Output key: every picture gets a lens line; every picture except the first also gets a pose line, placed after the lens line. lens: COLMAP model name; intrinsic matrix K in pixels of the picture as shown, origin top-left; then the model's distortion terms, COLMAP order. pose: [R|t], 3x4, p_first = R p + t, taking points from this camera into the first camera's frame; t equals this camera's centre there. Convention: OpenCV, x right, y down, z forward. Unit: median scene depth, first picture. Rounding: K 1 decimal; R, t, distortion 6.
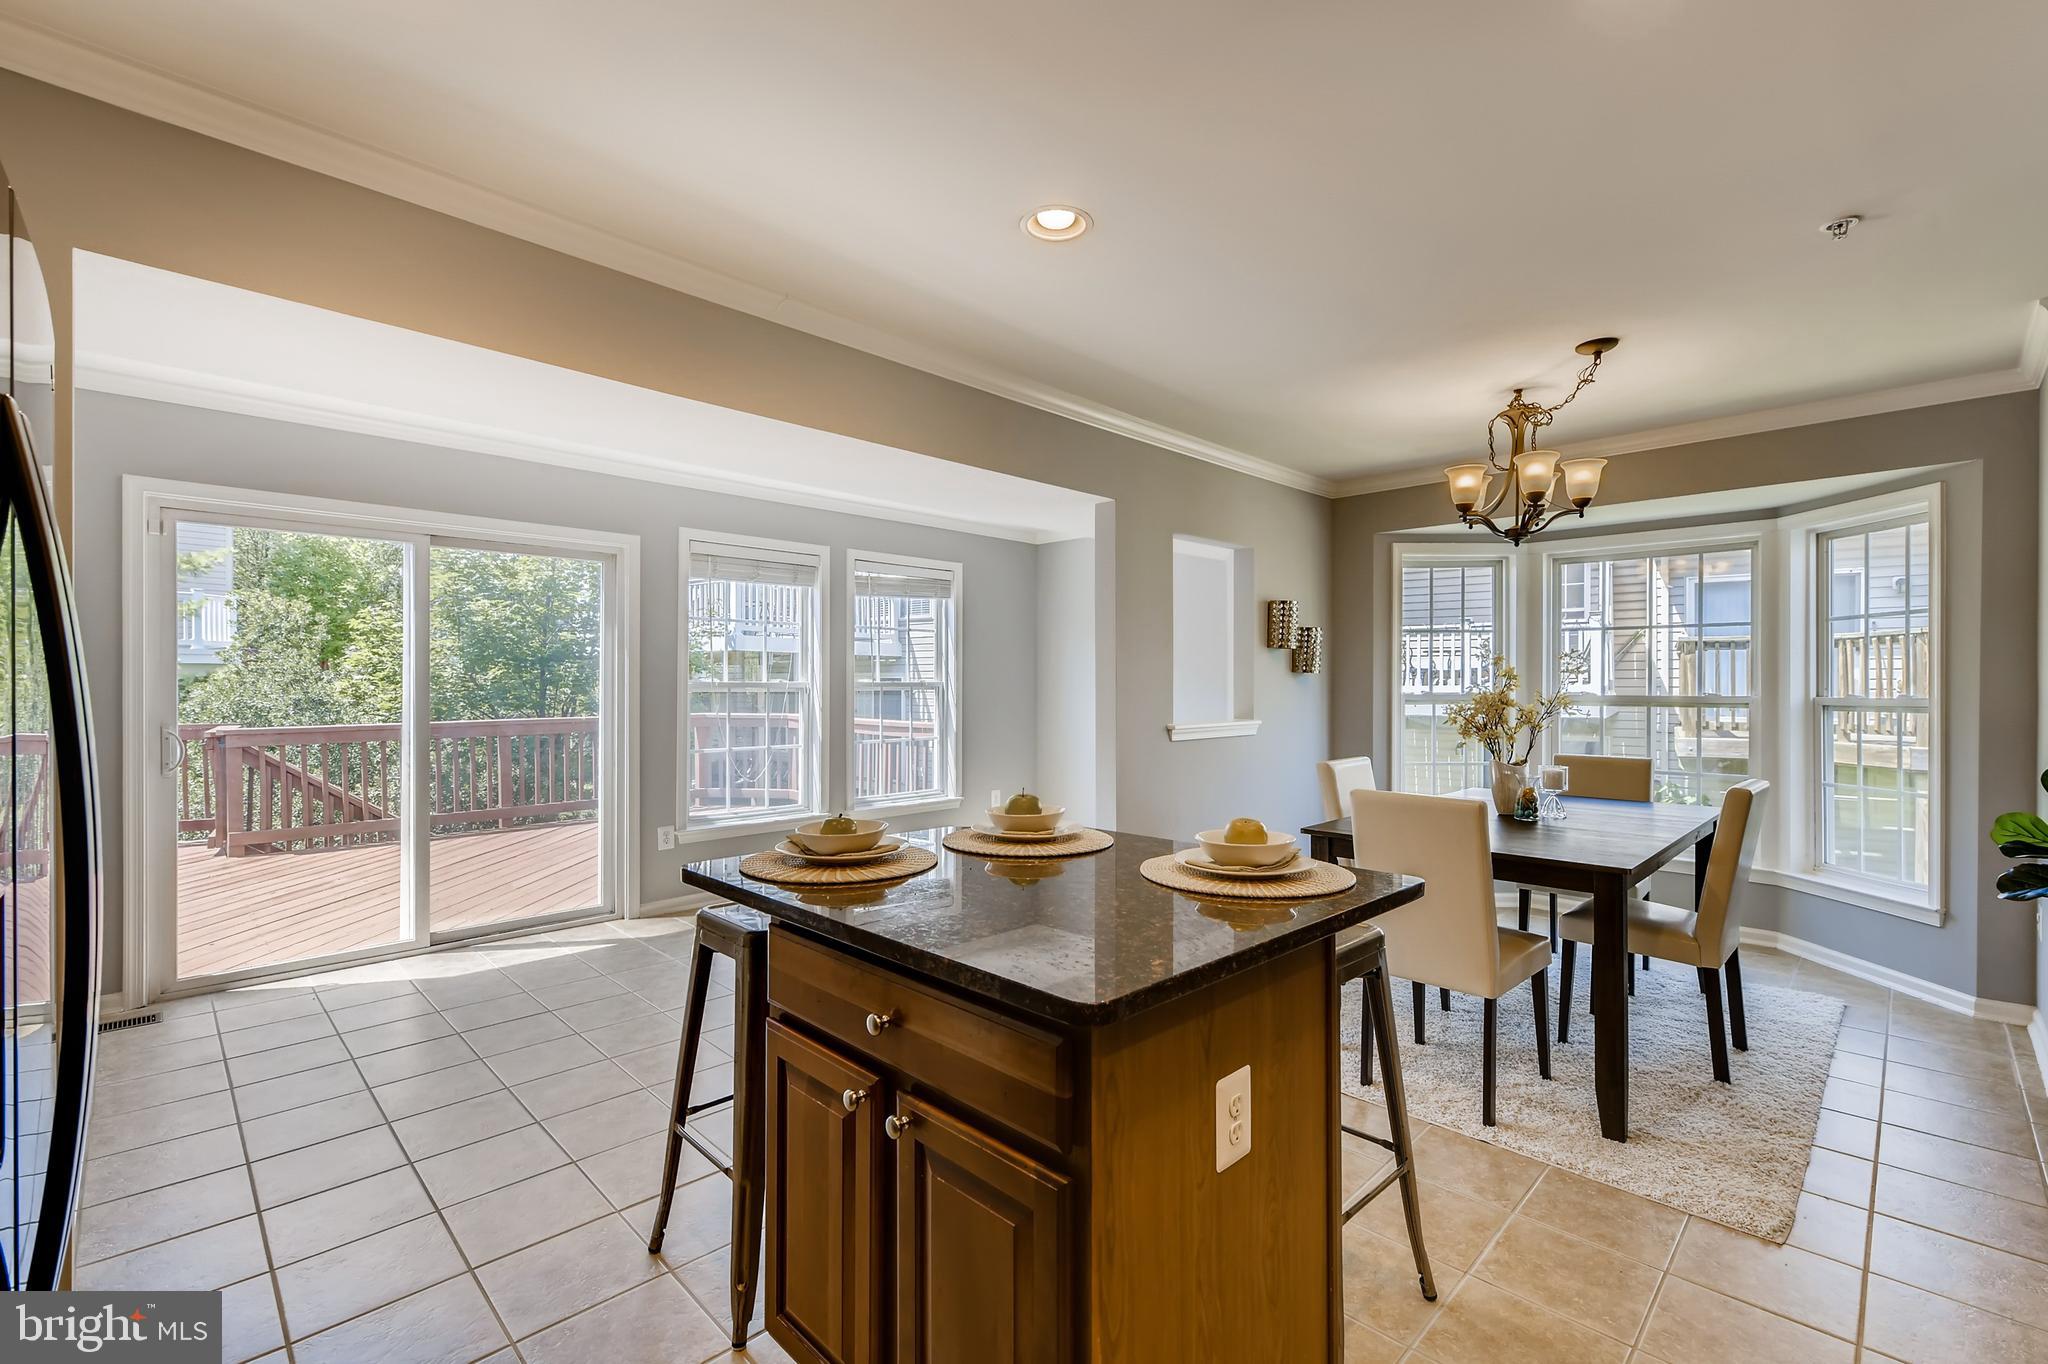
lens RADIAL K [[874.8, 0, 1027.8], [0, 874.8, 690.0], [0, 0, 1]] dist [0.006204, -0.002543]
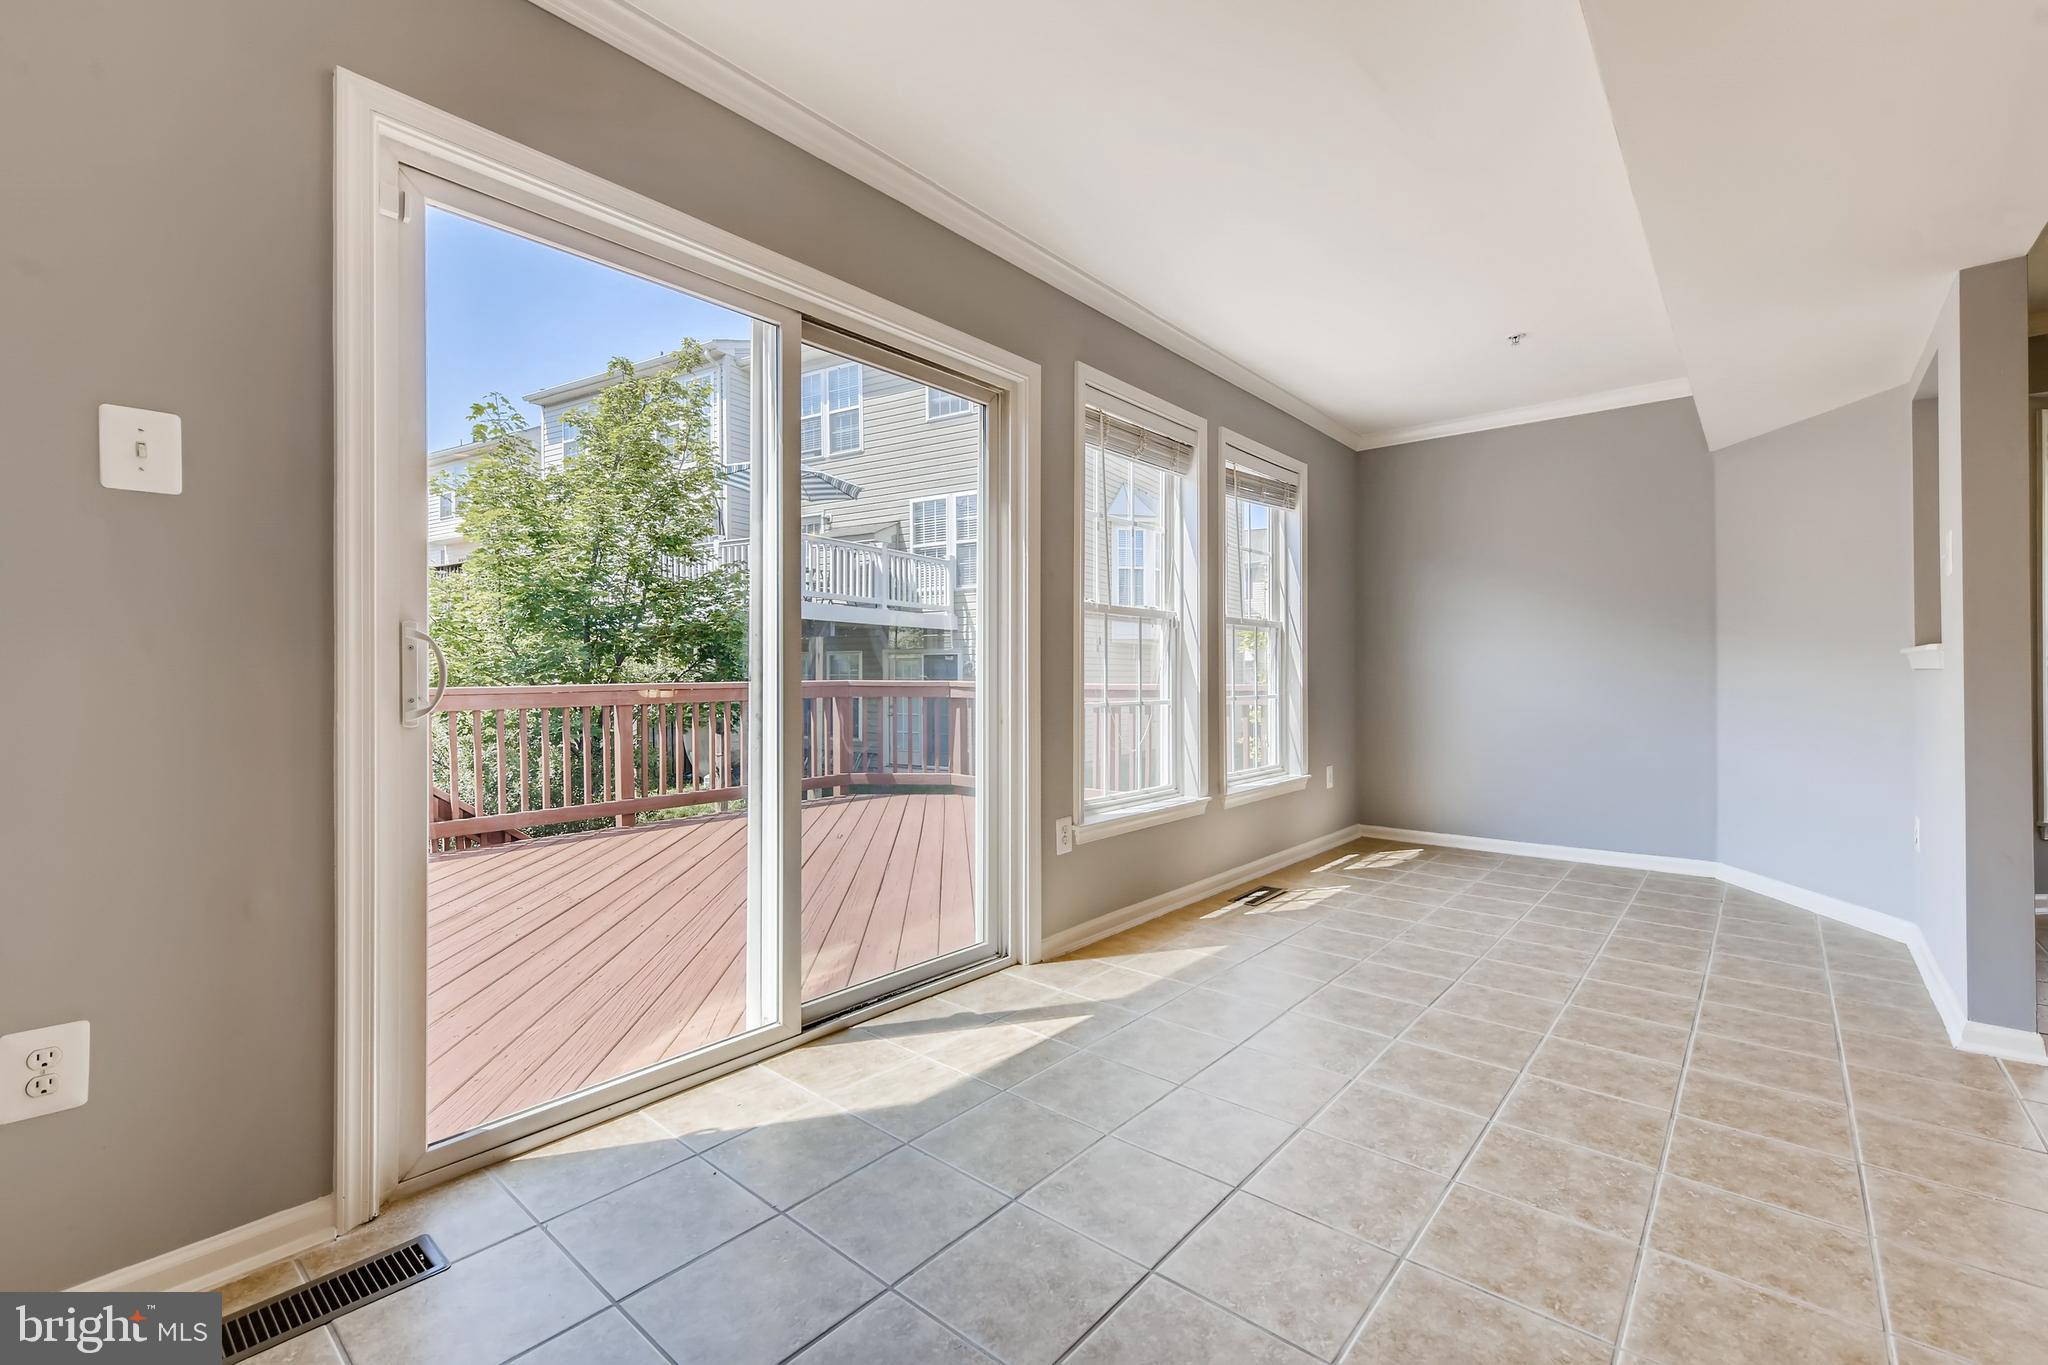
lens RADIAL K [[874.8, 0, 1038.0], [0, 874.8, 675.5], [0, 0, 1]] dist [0.006204, -0.002543]
pose [[0.997127, -0.001867, 0.075720, -0.531793], [0.002242, 0.999986, -0.004861, 0.058734], [-0.075709, 0.005017, 0.997117, 0.391405]]
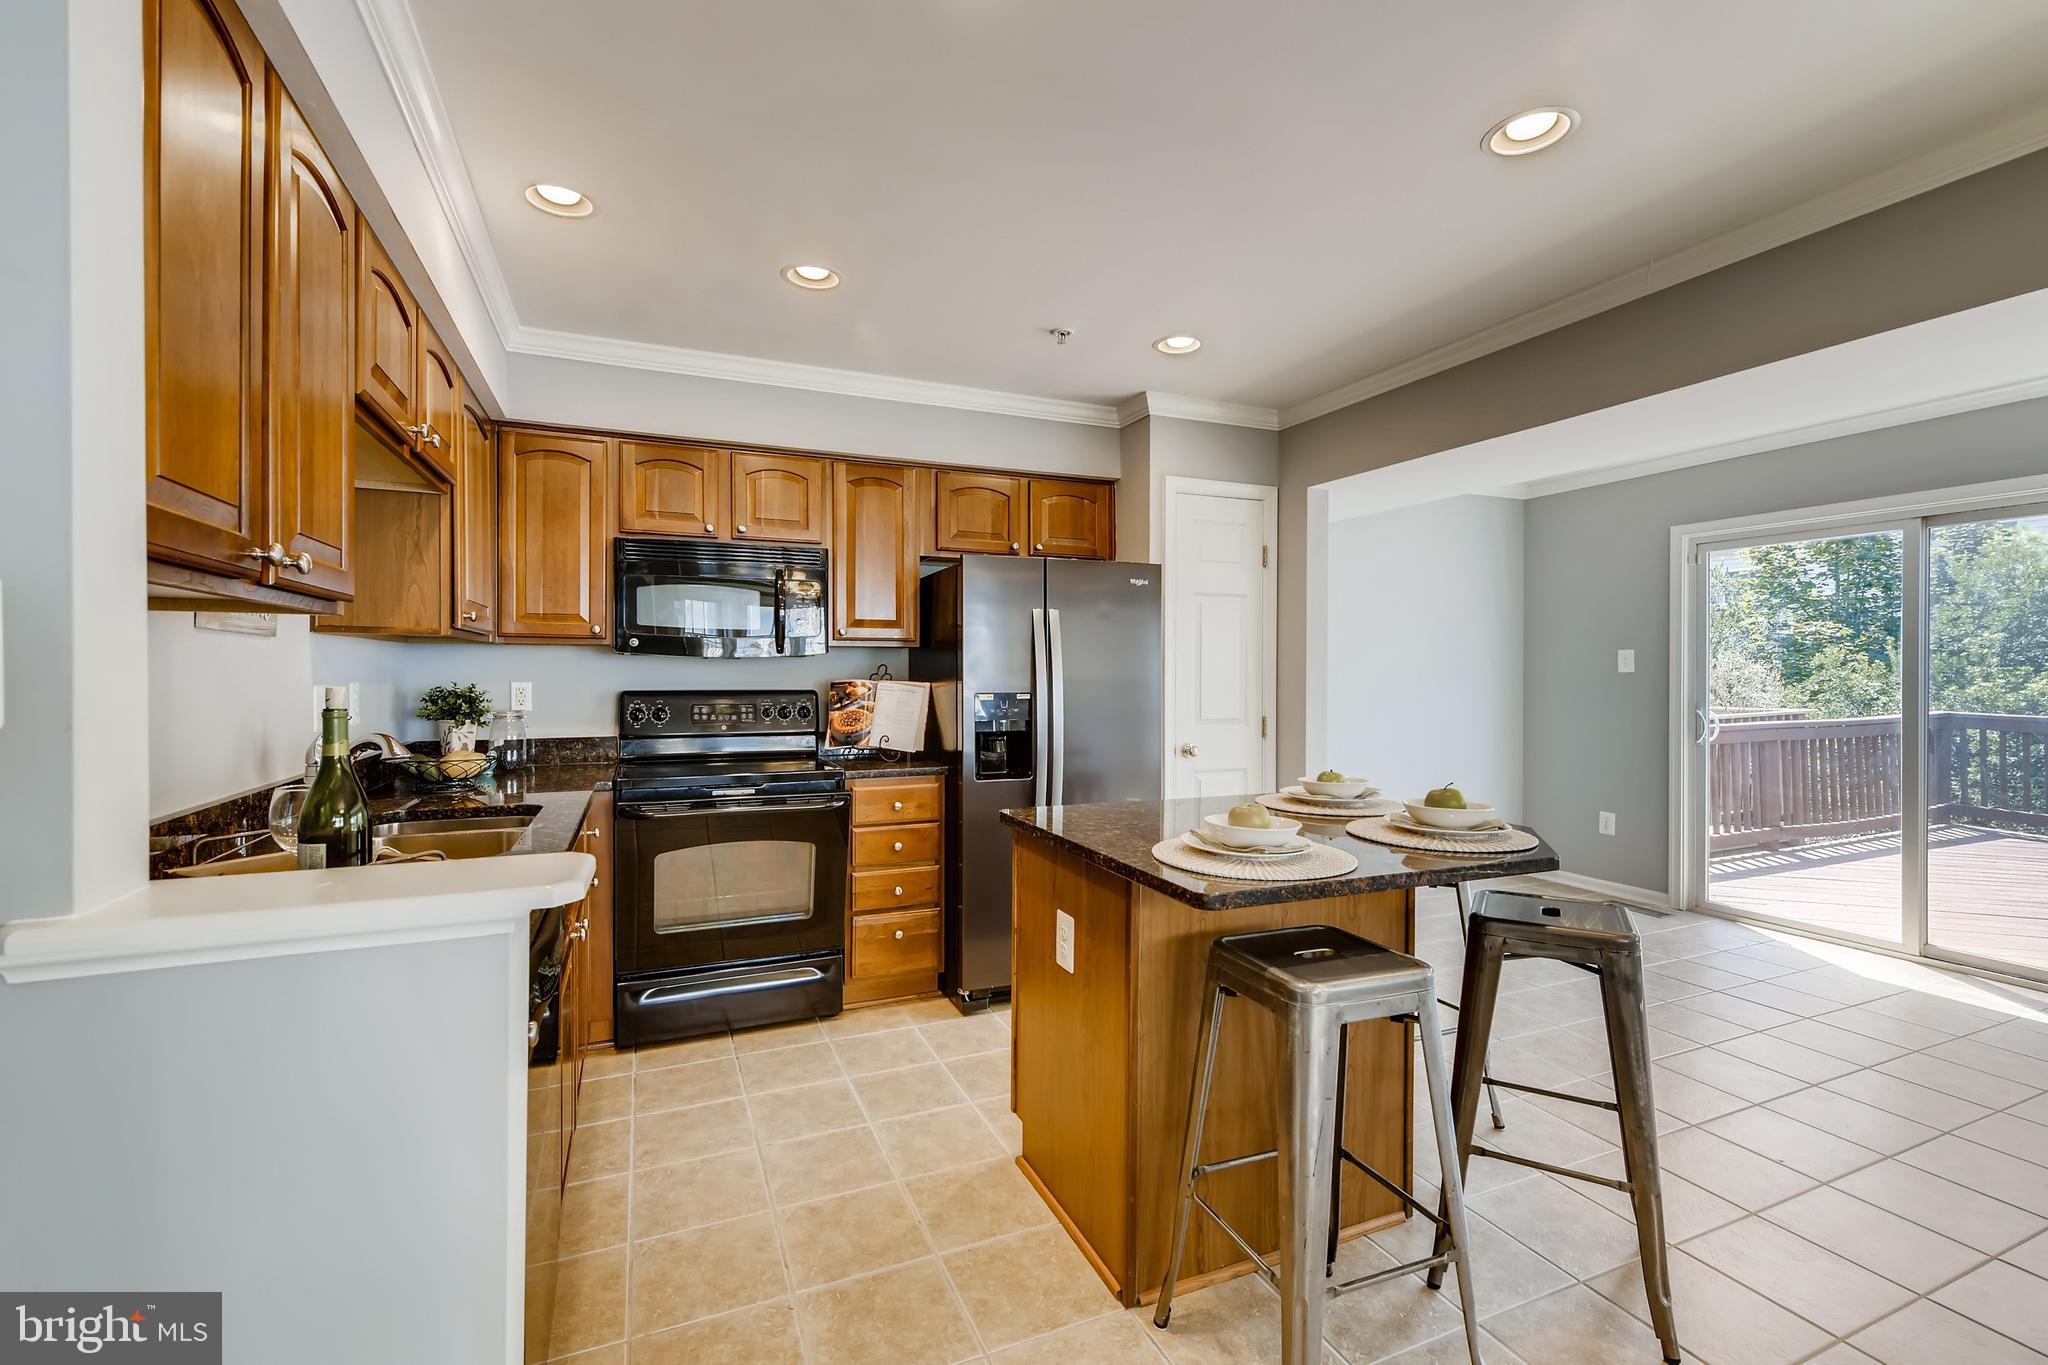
lens RADIAL K [[874.8, 0, 1026.9], [0, 874.8, 679.5], [0, 0, 1]] dist [0.006204, -0.002543]
pose [[-0.371685, 0.006873, -0.928334, 0.506242], [-0.006916, 0.999924, 0.010172, -0.006055], [0.928333, 0.010201, -0.371609, 0.431936]]
